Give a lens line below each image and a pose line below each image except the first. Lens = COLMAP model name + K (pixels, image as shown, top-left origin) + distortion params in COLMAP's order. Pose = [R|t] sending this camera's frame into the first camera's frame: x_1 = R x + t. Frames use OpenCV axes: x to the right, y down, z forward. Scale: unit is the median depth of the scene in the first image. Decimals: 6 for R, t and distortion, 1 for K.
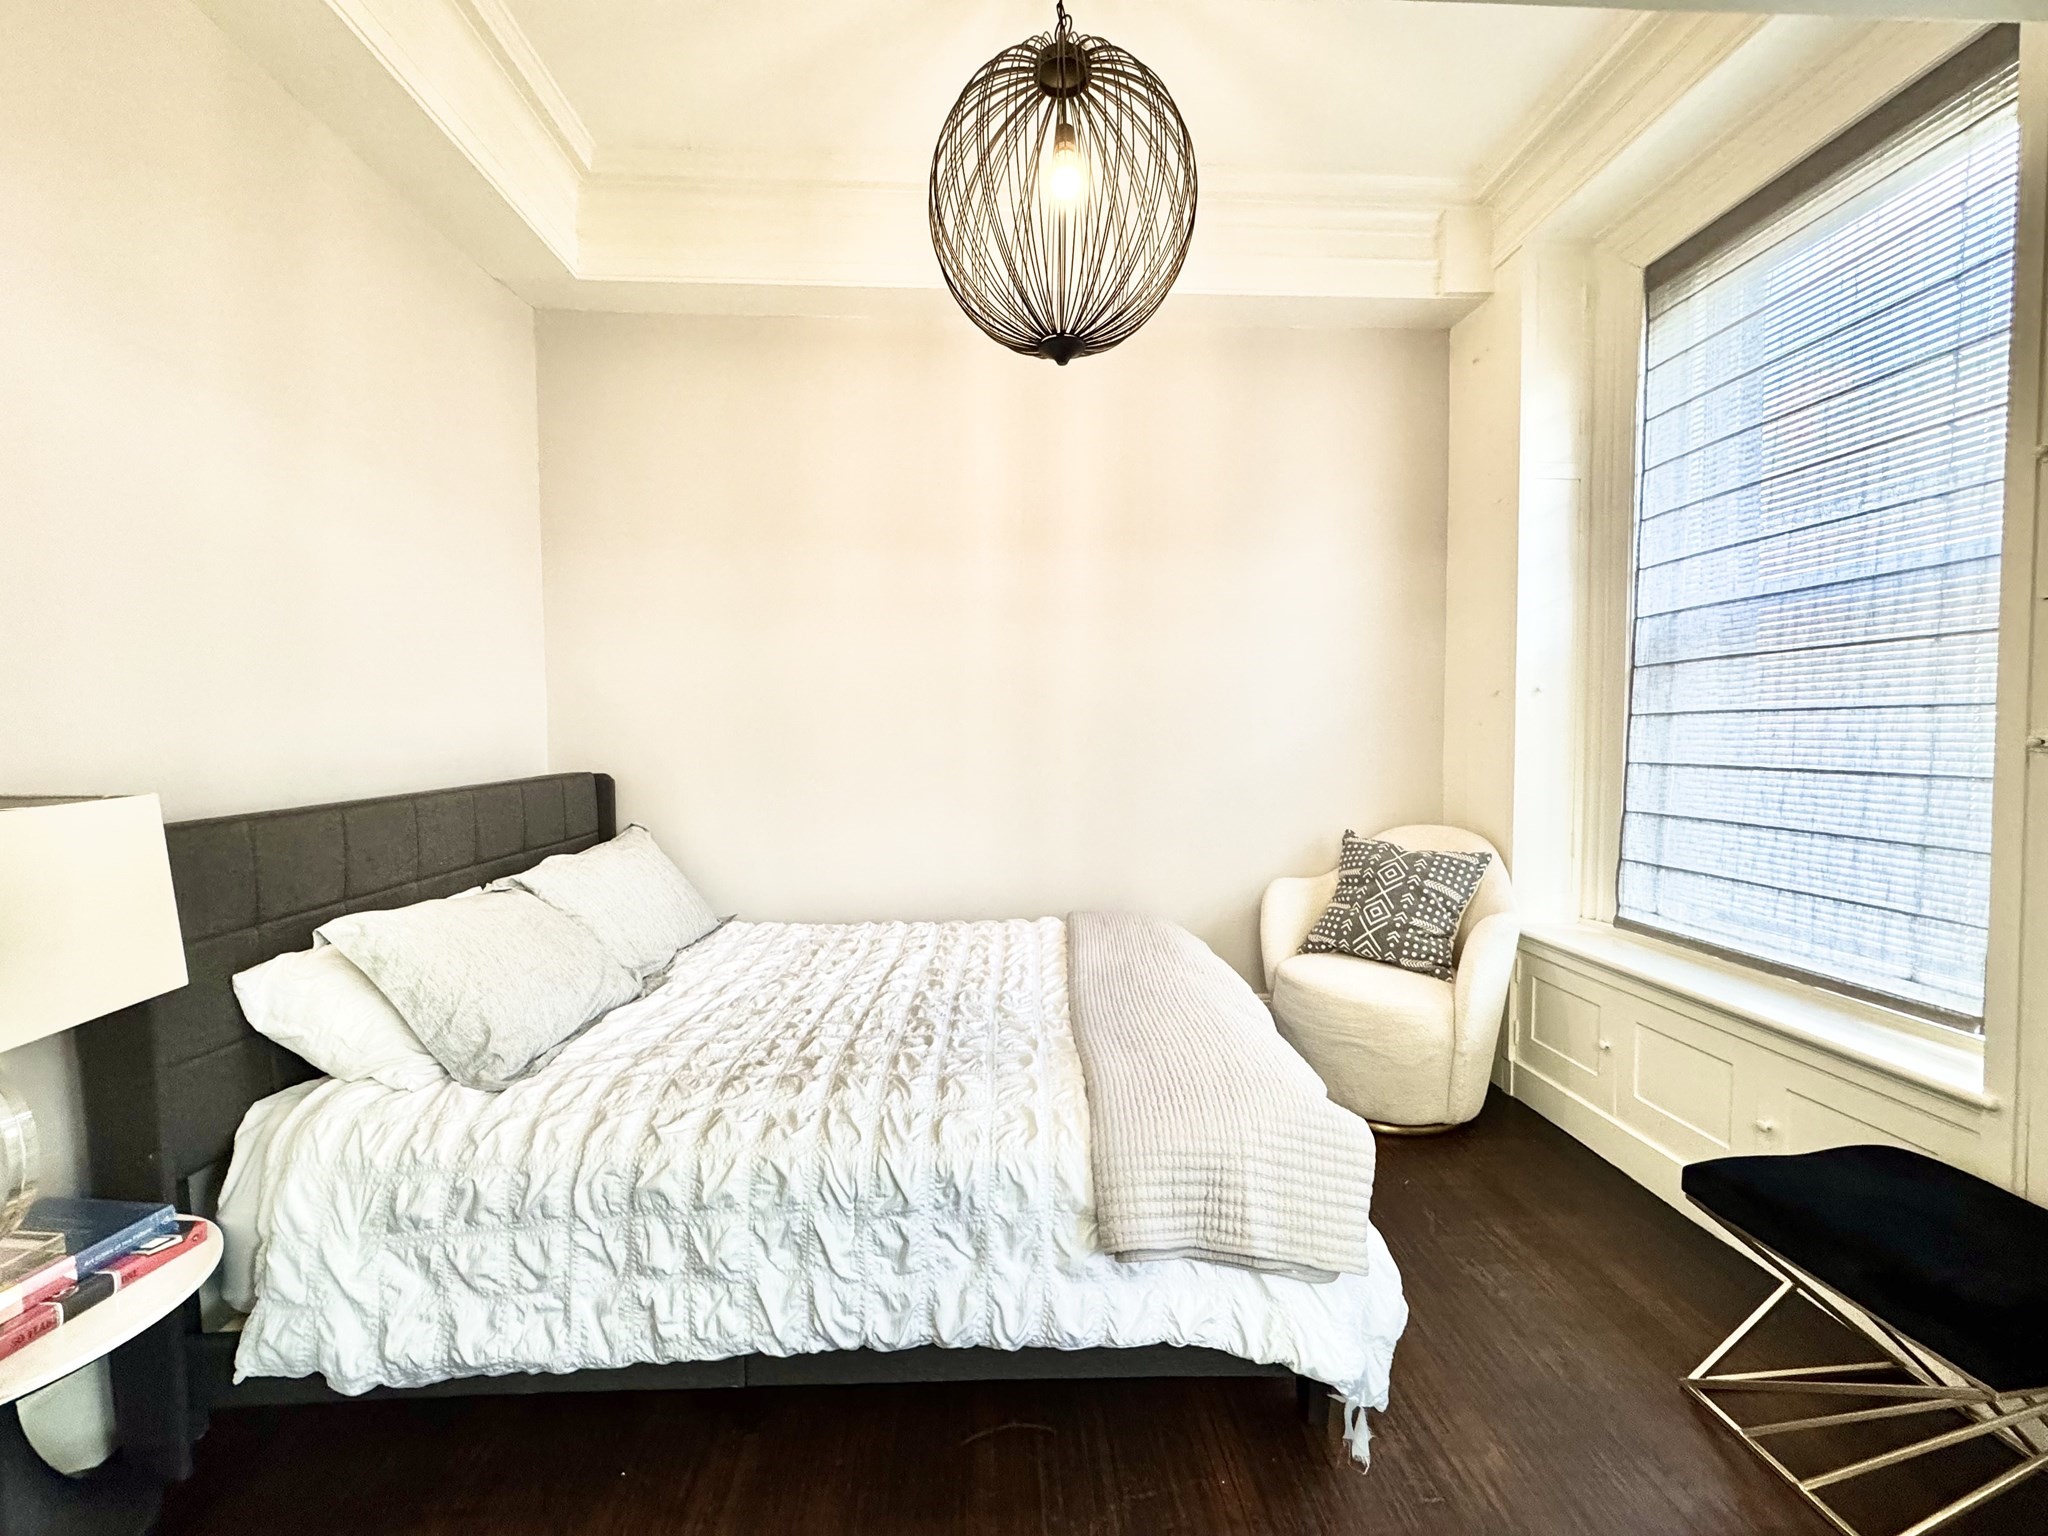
lens RADIAL K [[809.5, 0, 1008.1], [0, 809.5, 775.3], [0, 0, 1]] dist [-0.005989, 0.001240]
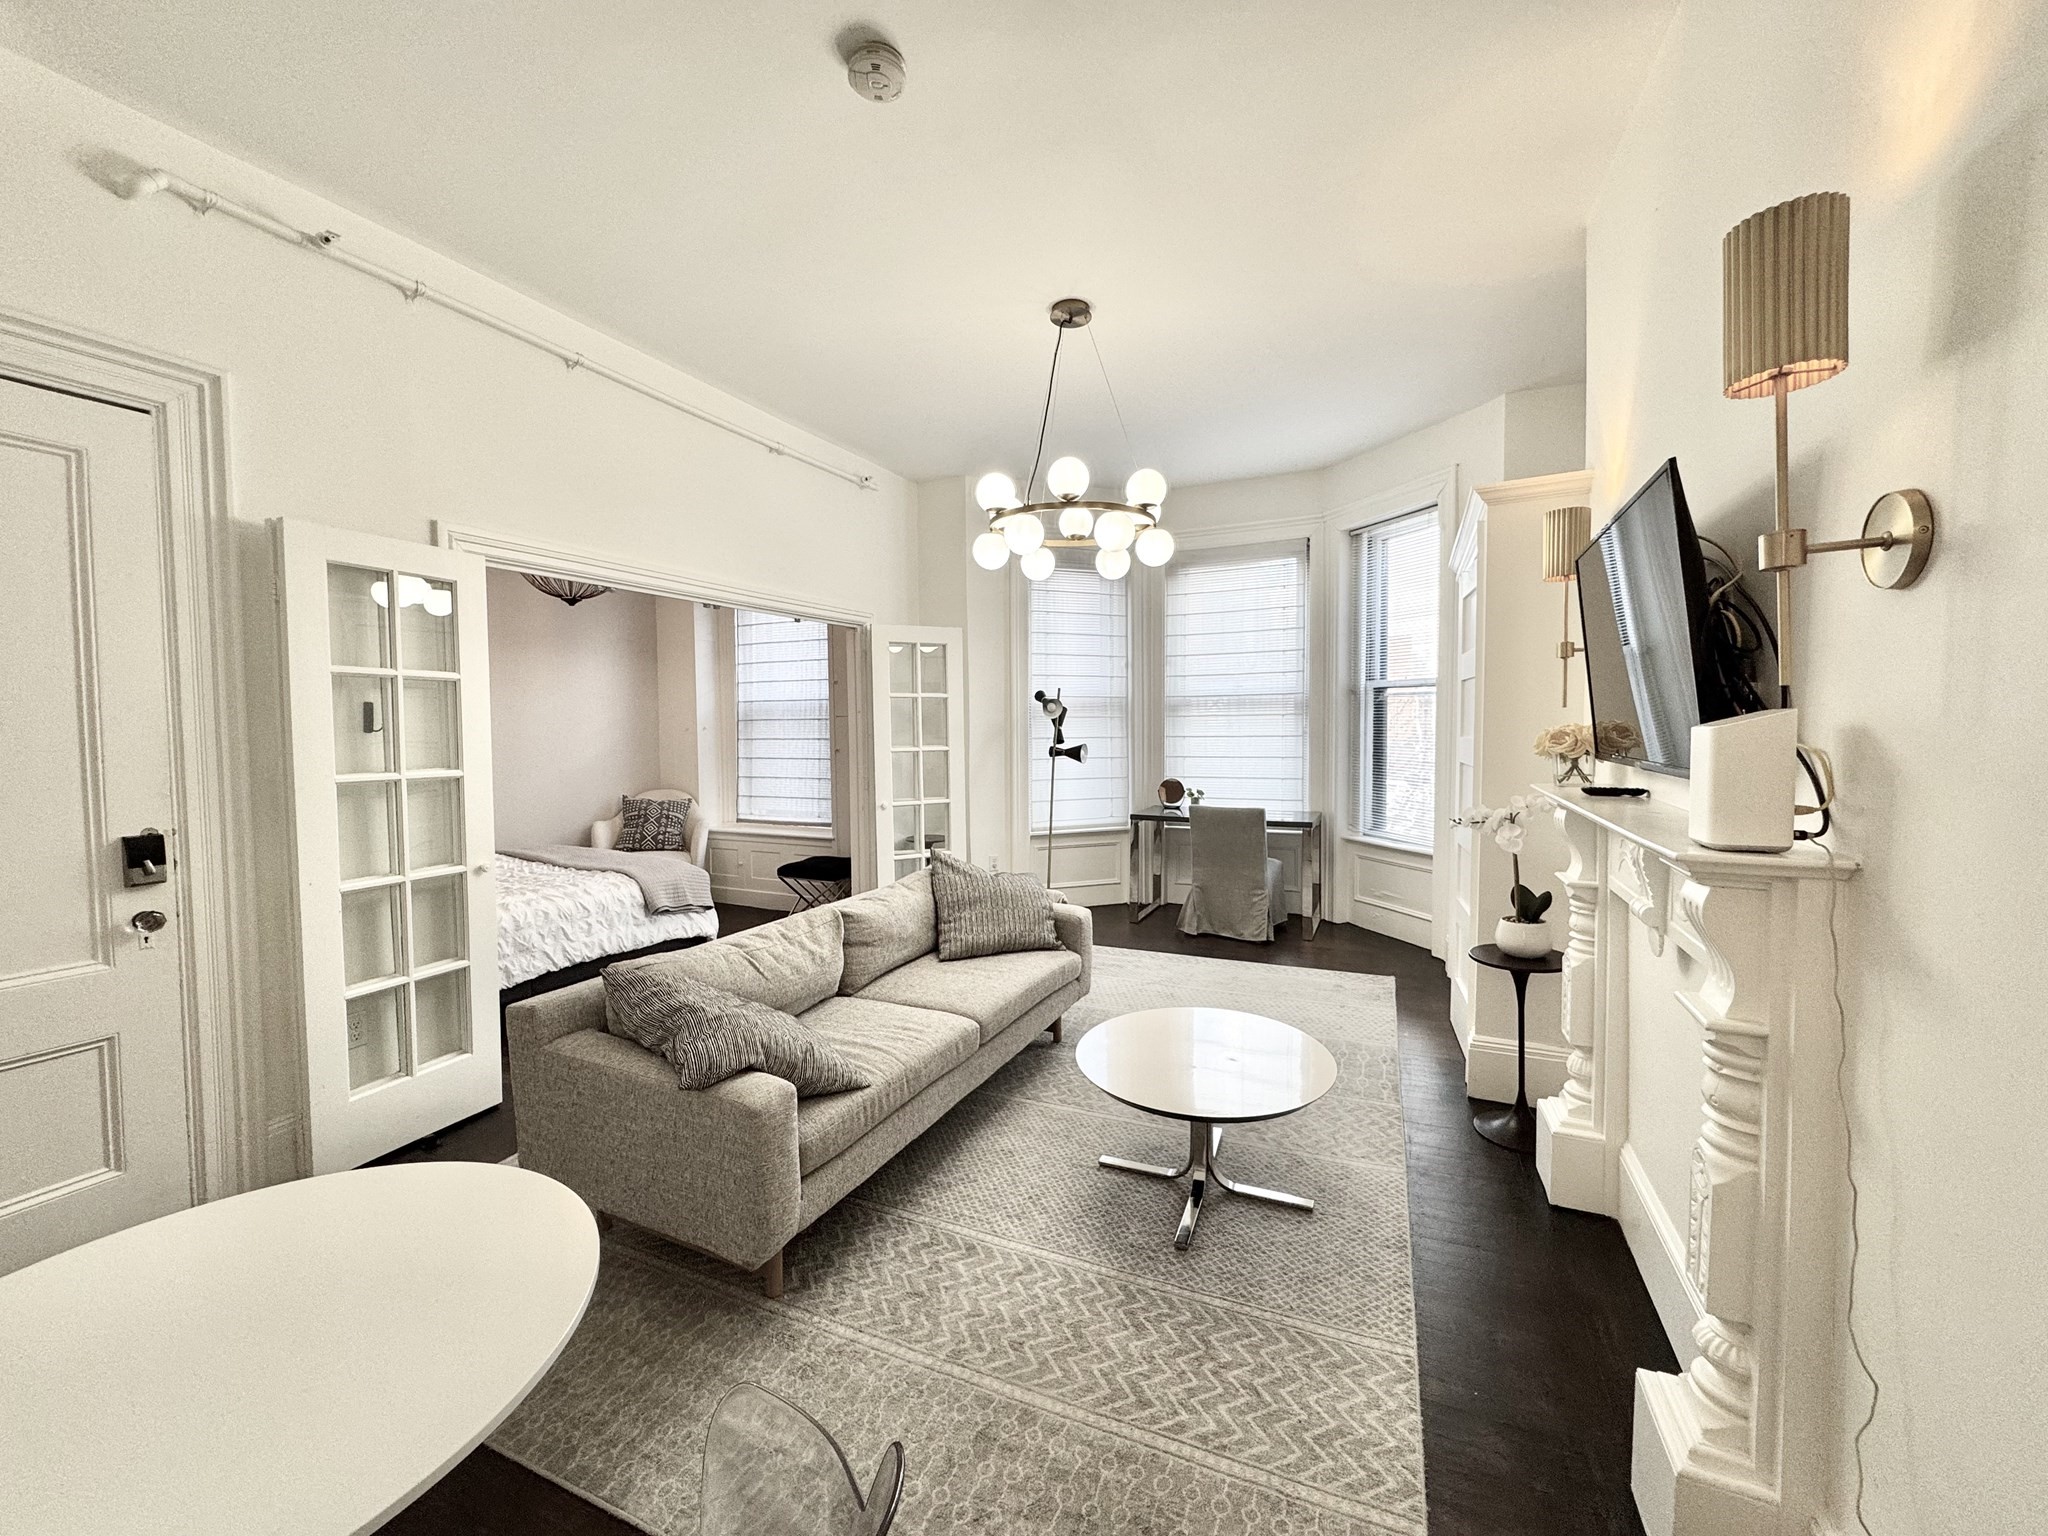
lens RADIAL K [[809.5, 0, 1022.4], [0, 809.5, 760.6], [0, 0, 1]] dist [-0.005989, 0.001240]
pose [[0.453402, -0.026638, 0.890908, -1.112728], [0.045551, 0.998940, 0.006686, 0.016370], [-0.890141, 0.037551, 0.454135, -0.971566]]
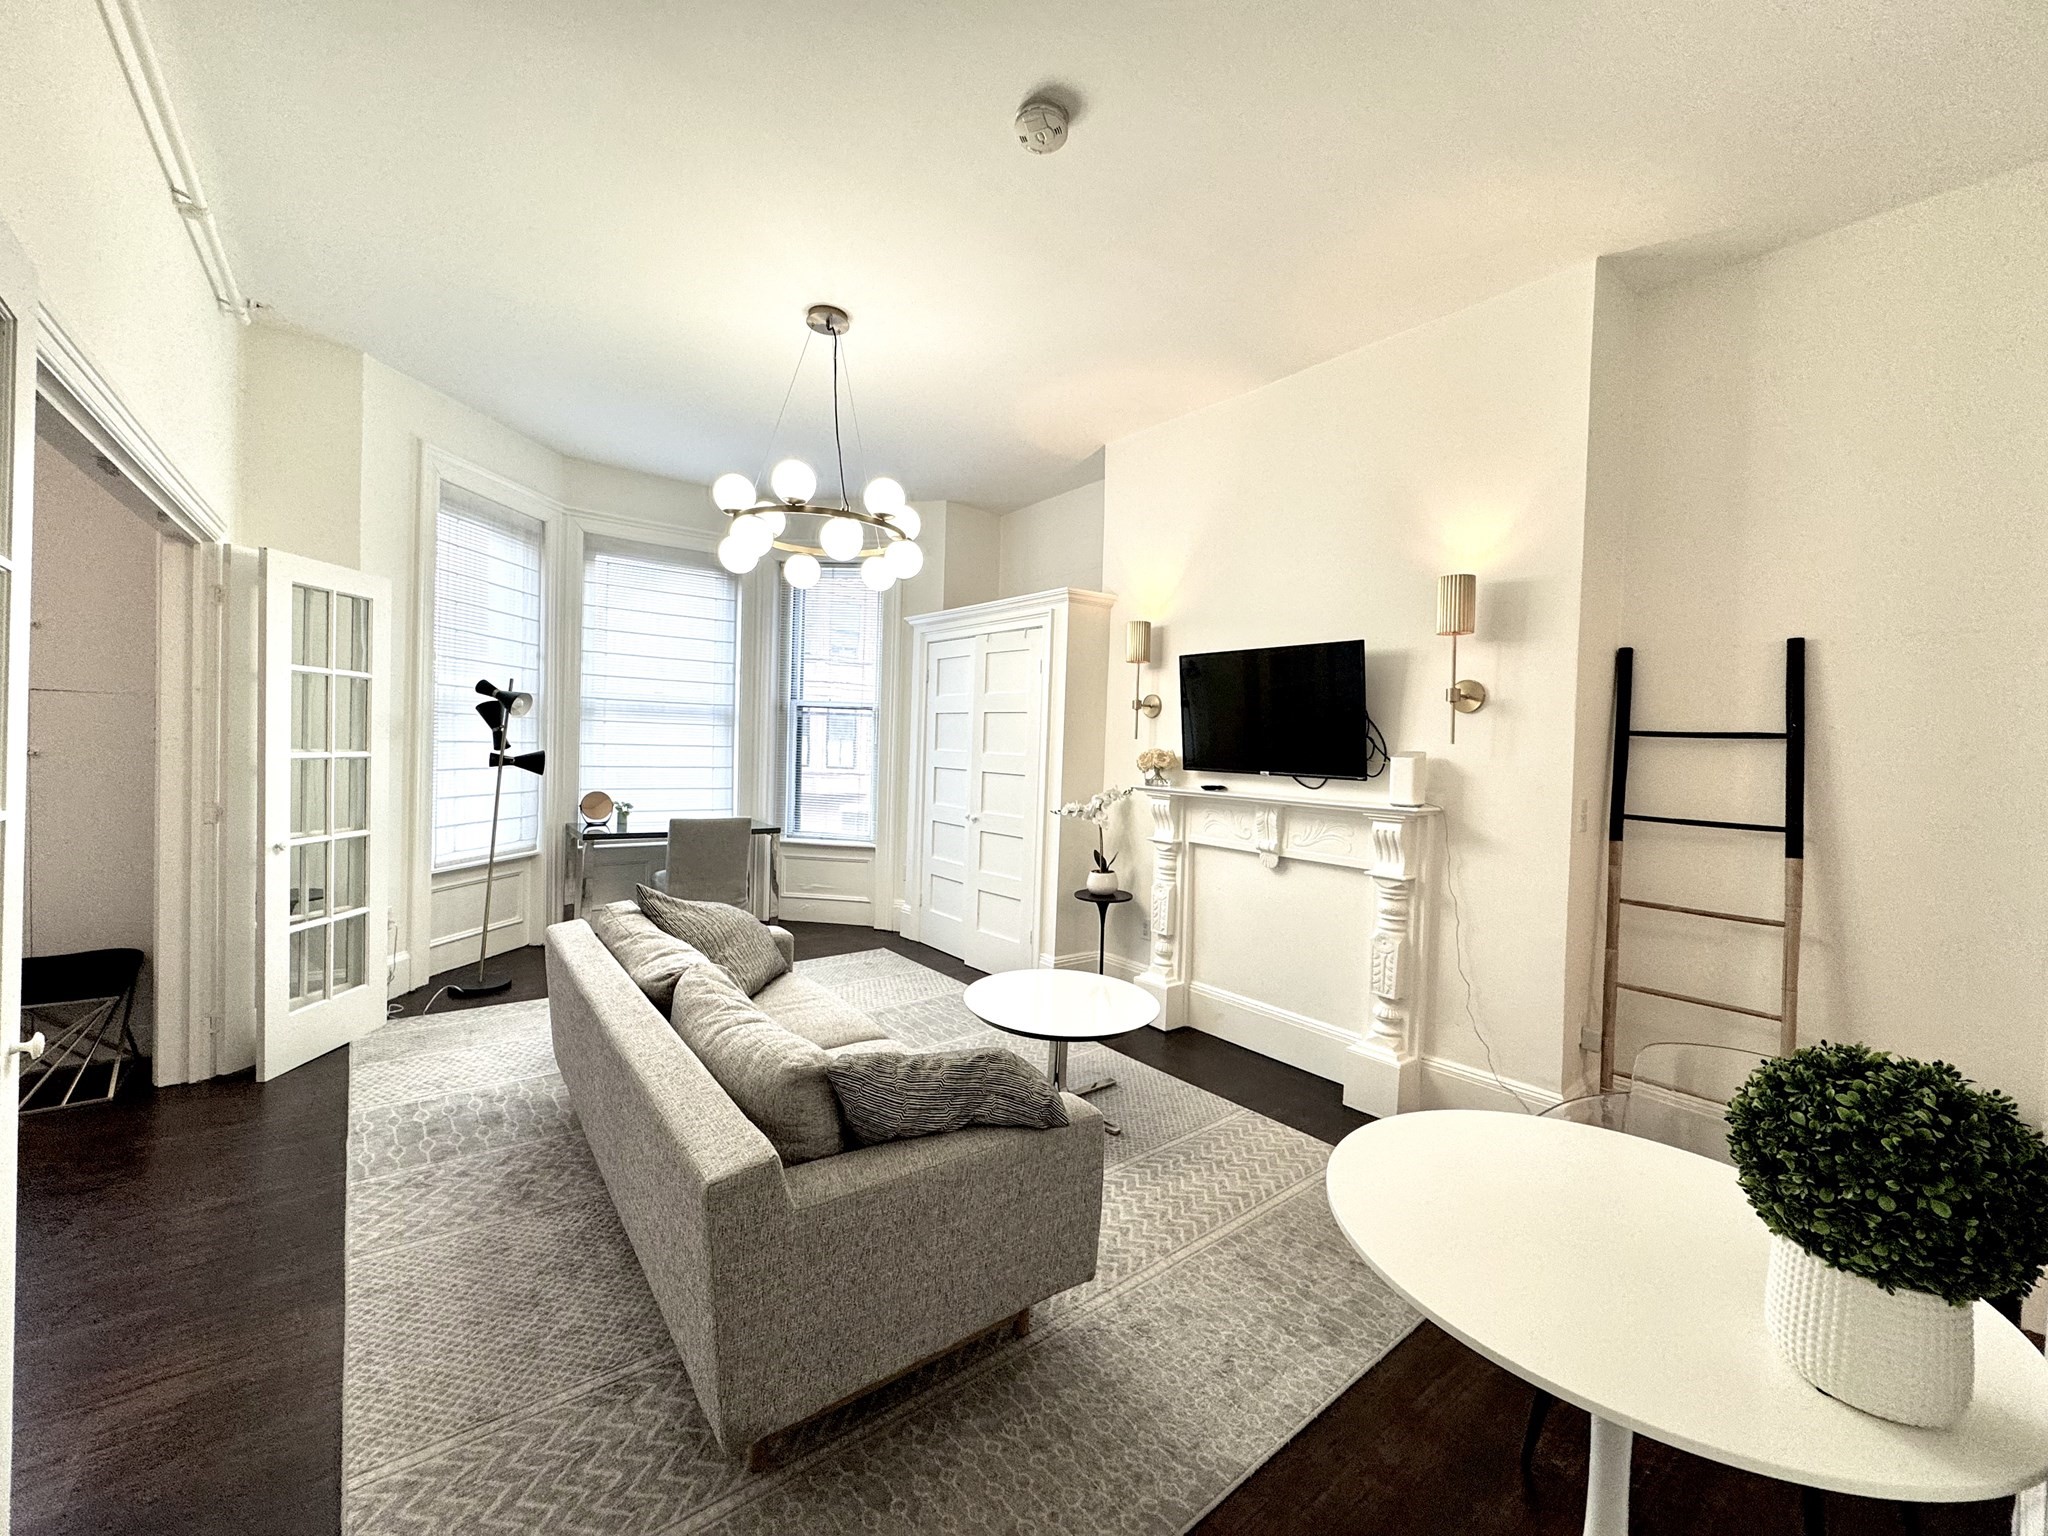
lens RADIAL K [[809.5, 0, 1019.1], [0, 809.5, 766.7], [0, 0, 1]] dist [-0.005989, 0.001240]
pose [[-0.578647, -0.024513, 0.815209, -1.163278], [0.016919, 0.998972, 0.042048, -0.081613], [-0.815402, 0.038124, -0.577638, 1.250758]]
